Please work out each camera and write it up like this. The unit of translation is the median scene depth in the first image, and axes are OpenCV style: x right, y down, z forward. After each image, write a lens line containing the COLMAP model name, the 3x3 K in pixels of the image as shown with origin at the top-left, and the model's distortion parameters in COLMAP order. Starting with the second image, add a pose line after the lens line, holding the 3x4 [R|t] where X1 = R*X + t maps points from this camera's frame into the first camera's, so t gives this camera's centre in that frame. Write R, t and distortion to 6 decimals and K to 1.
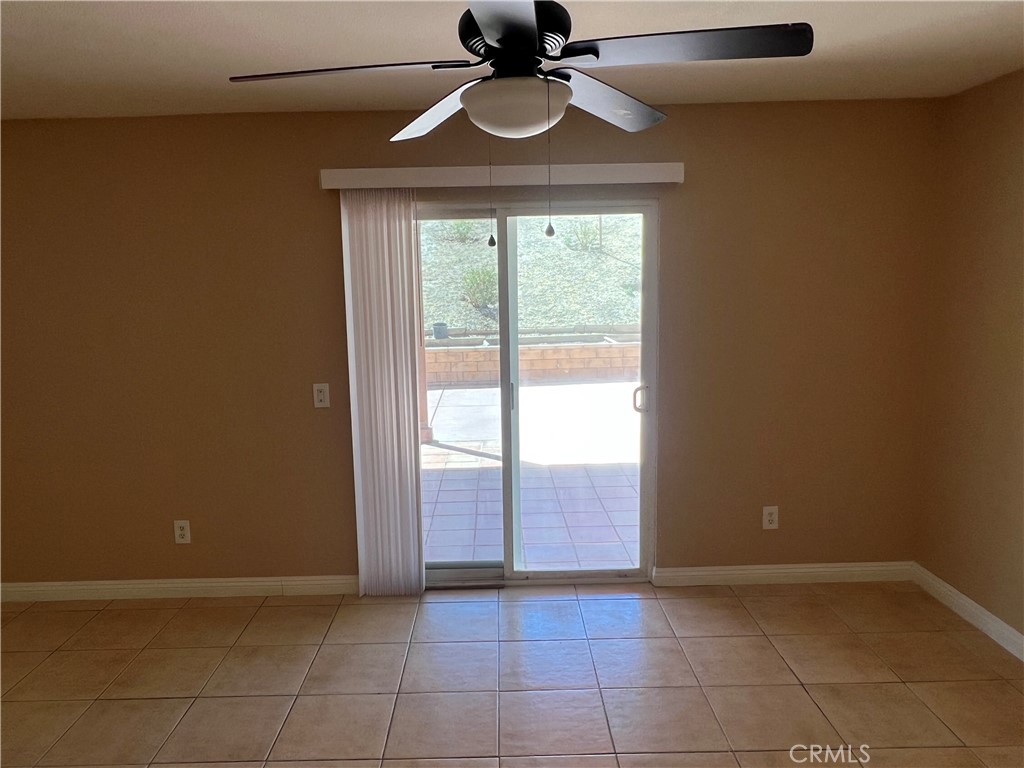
lens RADIAL K [[726.1, 0, 512.0], [0, 726.1, 384.0], [0, 0, 1]] dist [-0.002587, -0.001257]
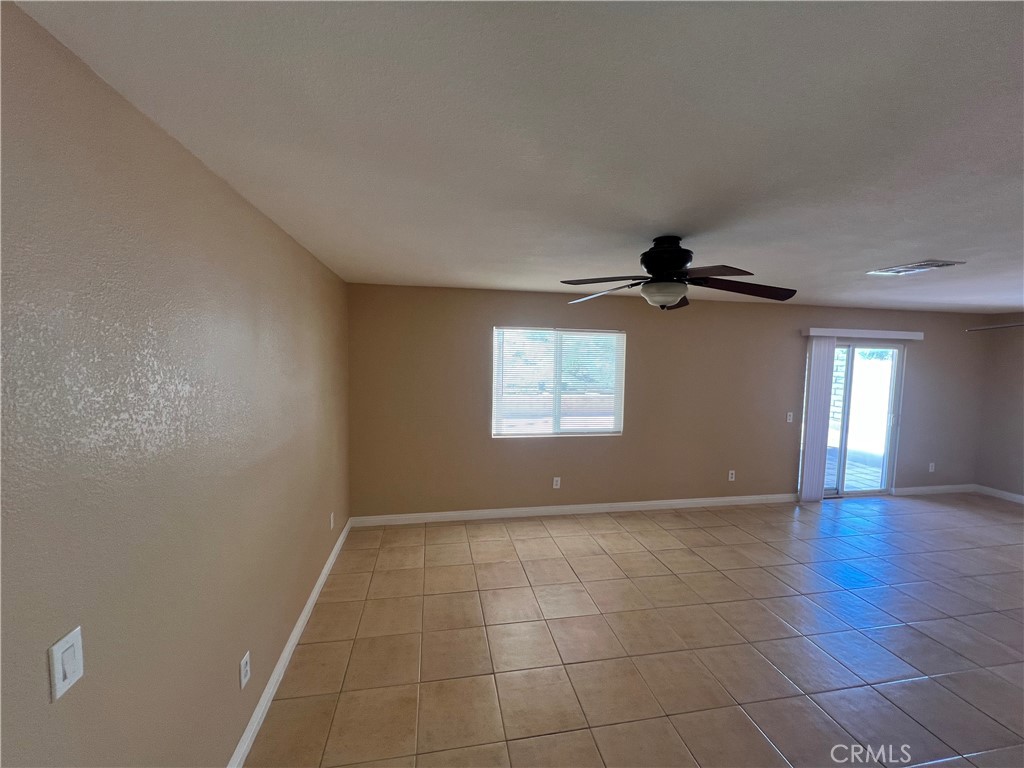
lens RADIAL K [[405.4, 0, 512.0], [0, 405.4, 384.0], [0, 0, 1]] dist [0.000778, 0.000134]
pose [[0.982043, 0.030125, 0.186238, -1.391331], [-0.015892, 0.996870, -0.077450, 0.023366], [-0.187988, 0.073099, 0.979447, -0.156862]]
